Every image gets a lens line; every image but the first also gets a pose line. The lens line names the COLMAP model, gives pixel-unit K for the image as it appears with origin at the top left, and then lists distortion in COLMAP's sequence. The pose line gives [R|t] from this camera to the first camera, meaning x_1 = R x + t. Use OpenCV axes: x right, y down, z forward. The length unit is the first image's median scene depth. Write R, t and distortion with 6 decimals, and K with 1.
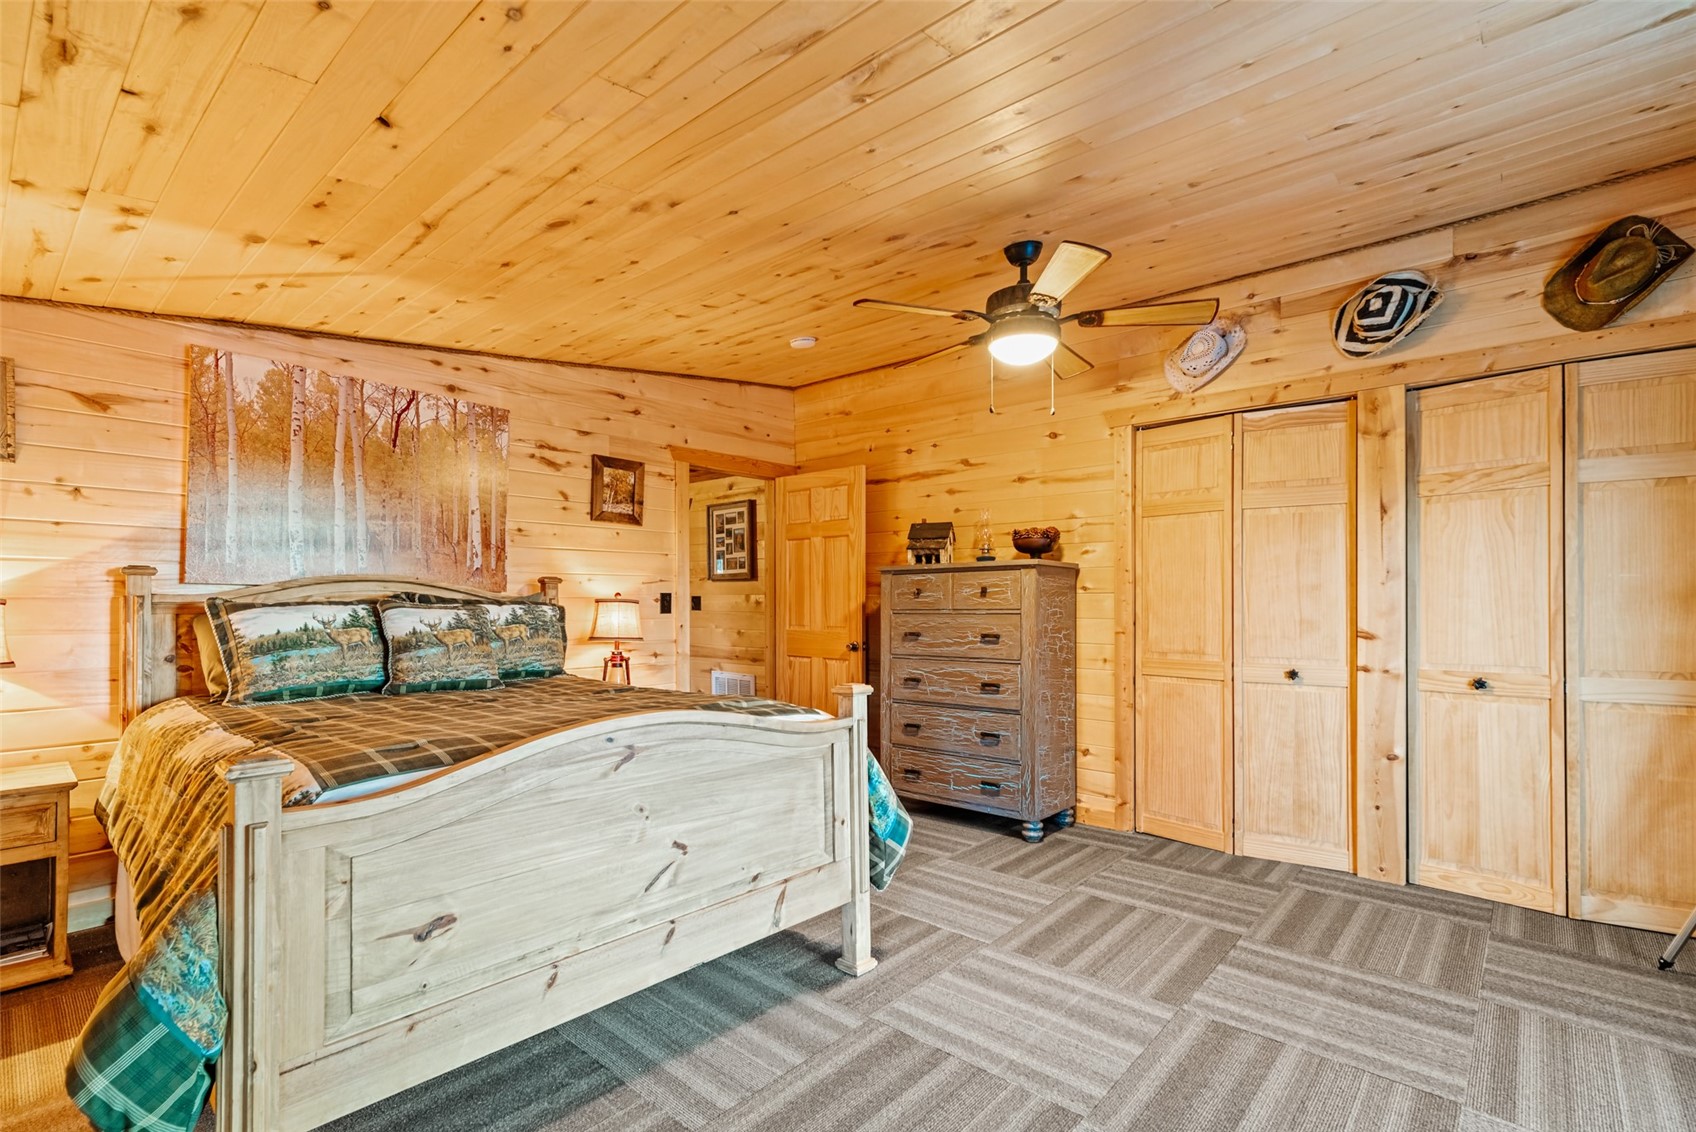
lens RADIAL K [[773.6, 0, 846.1], [0, 773.6, 599.0], [0, 0, 1]] dist [0.007689, 0.000025]
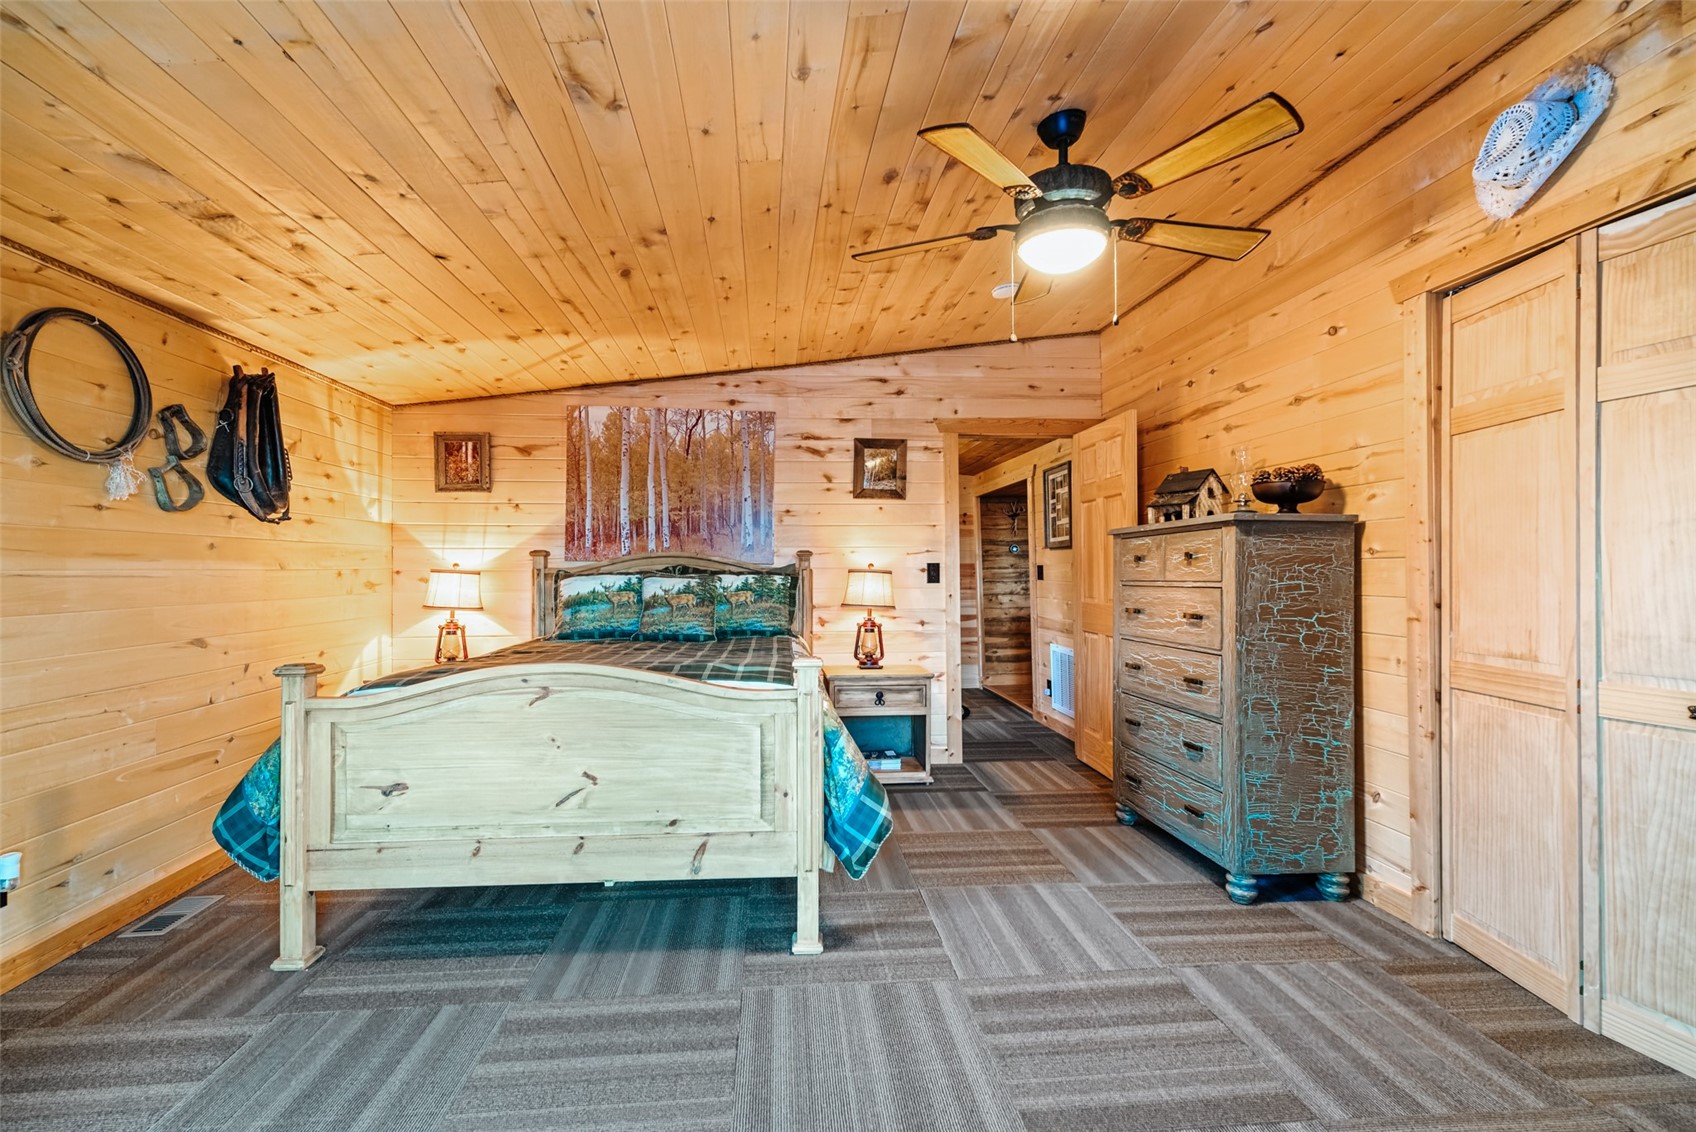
lens RADIAL K [[773.6, 0, 841.9], [0, 773.6, 567.2], [0, 0, 1]] dist [0.007689, 0.000025]
pose [[0.718967, -0.005395, -0.695024, 0.515182], [0.005412, 0.999983, -0.002164, -0.000879], [0.695024, -0.002206, 0.718984, 0.232602]]
